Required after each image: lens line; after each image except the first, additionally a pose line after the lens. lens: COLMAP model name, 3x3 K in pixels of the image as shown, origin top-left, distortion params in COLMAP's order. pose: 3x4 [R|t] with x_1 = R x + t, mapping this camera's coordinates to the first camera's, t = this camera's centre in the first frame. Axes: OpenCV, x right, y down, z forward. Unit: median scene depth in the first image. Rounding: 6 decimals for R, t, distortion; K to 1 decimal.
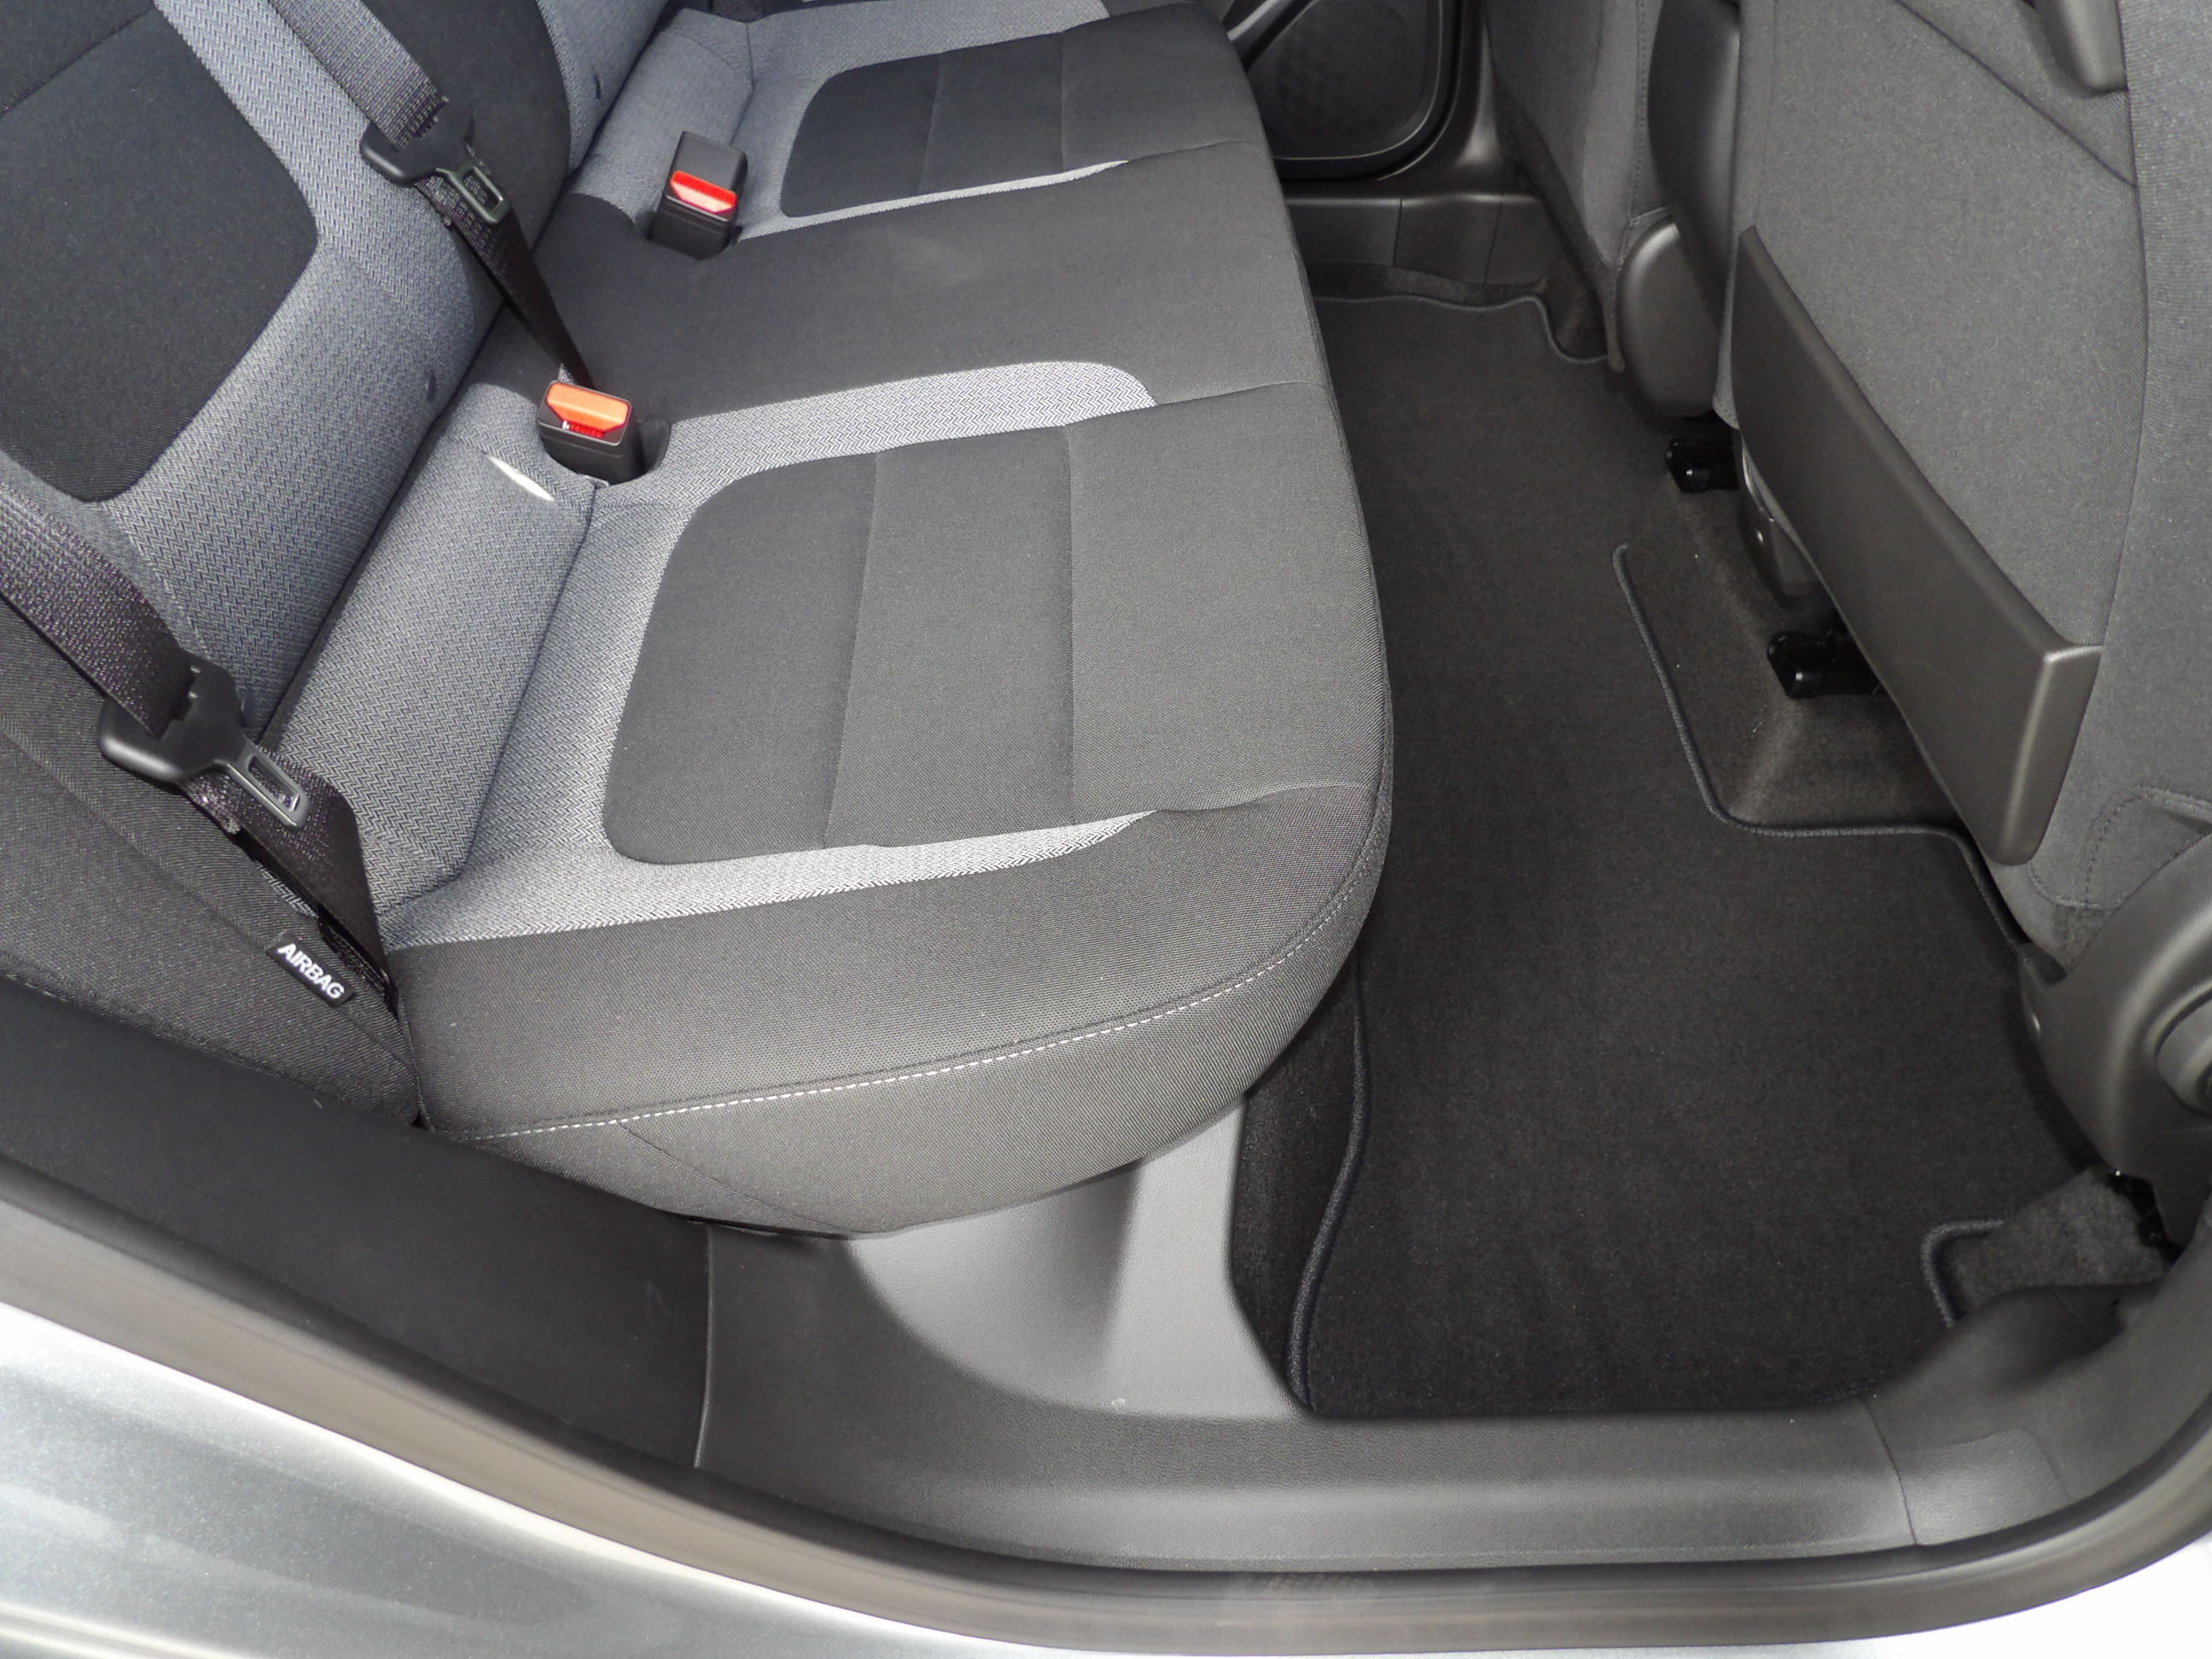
lens RADIAL K [[1587.6, 0, 1116.8], [0, 1587.6, 798.5], [0, 0, 1]] dist [-0.045556, 0.054945]
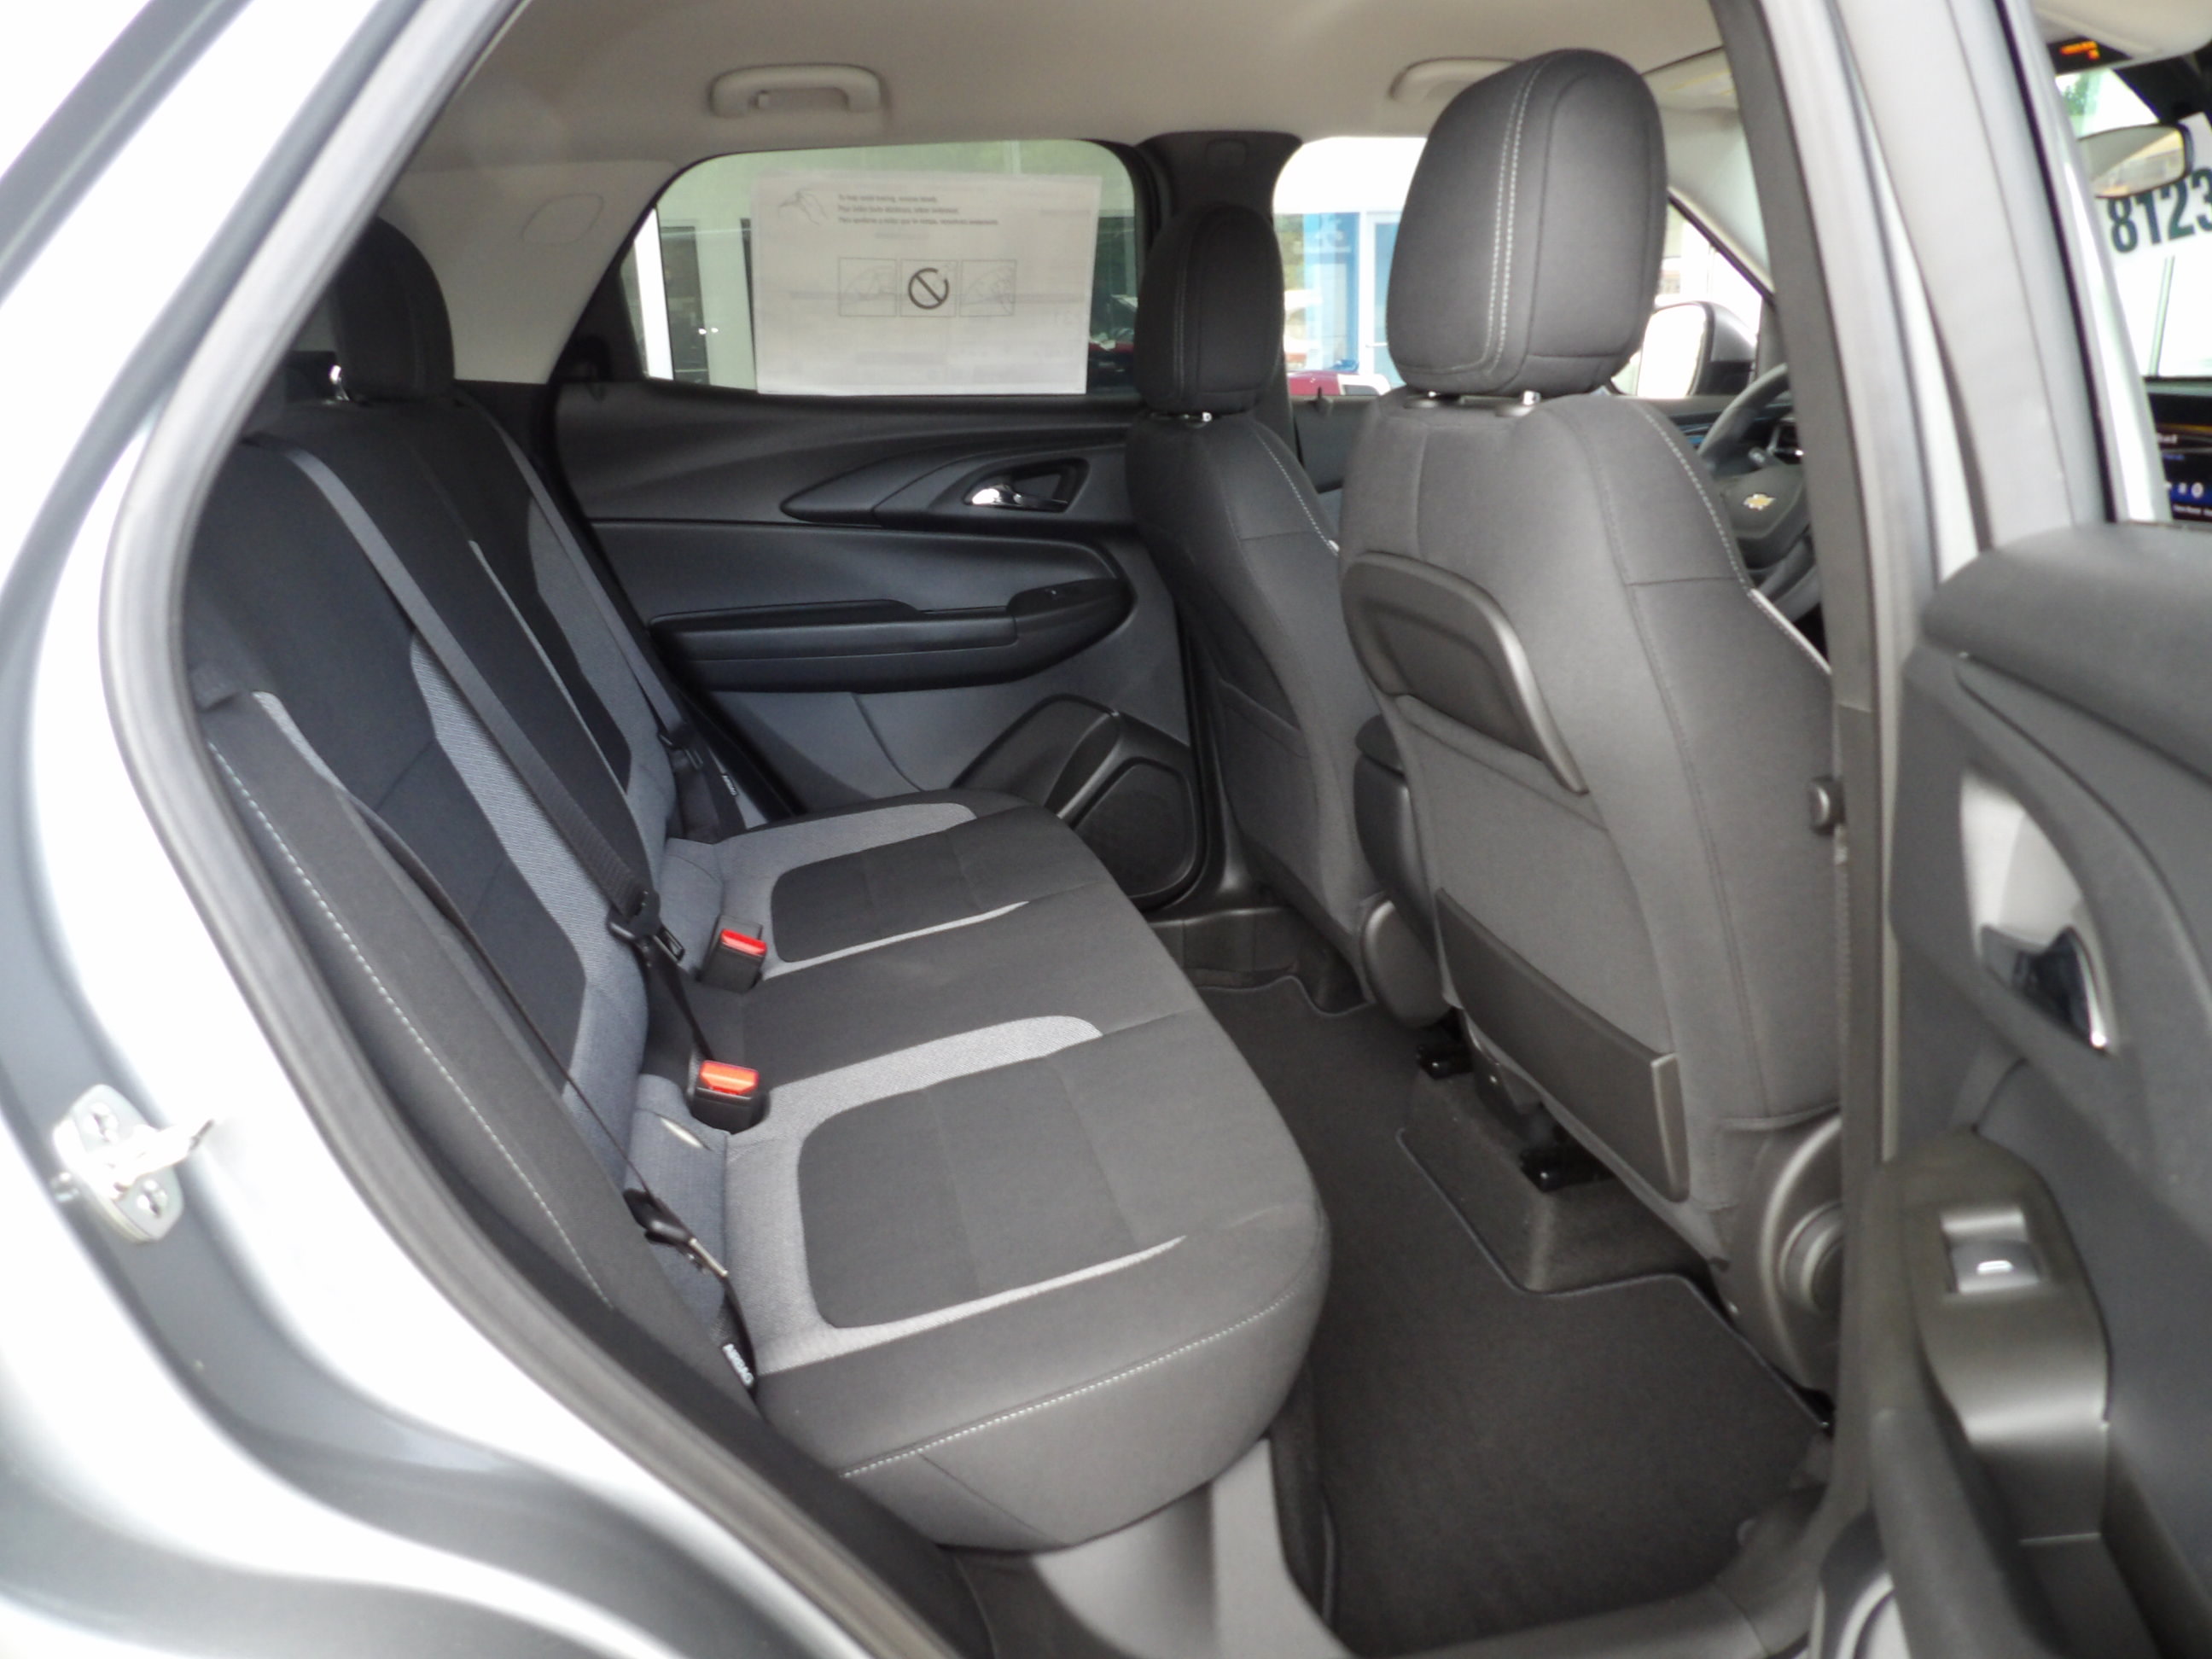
lens RADIAL K [[1587.6, 0, 1111.0], [0, 1587.6, 807.2], [0, 0, 1]] dist [-0.045556, 0.054945]
pose [[0.979560, -0.088737, 0.180520, -0.187712], [0.160494, 0.885776, -0.435479, 0.189201], [-0.121258, 0.455550, 0.881913, -0.384174]]
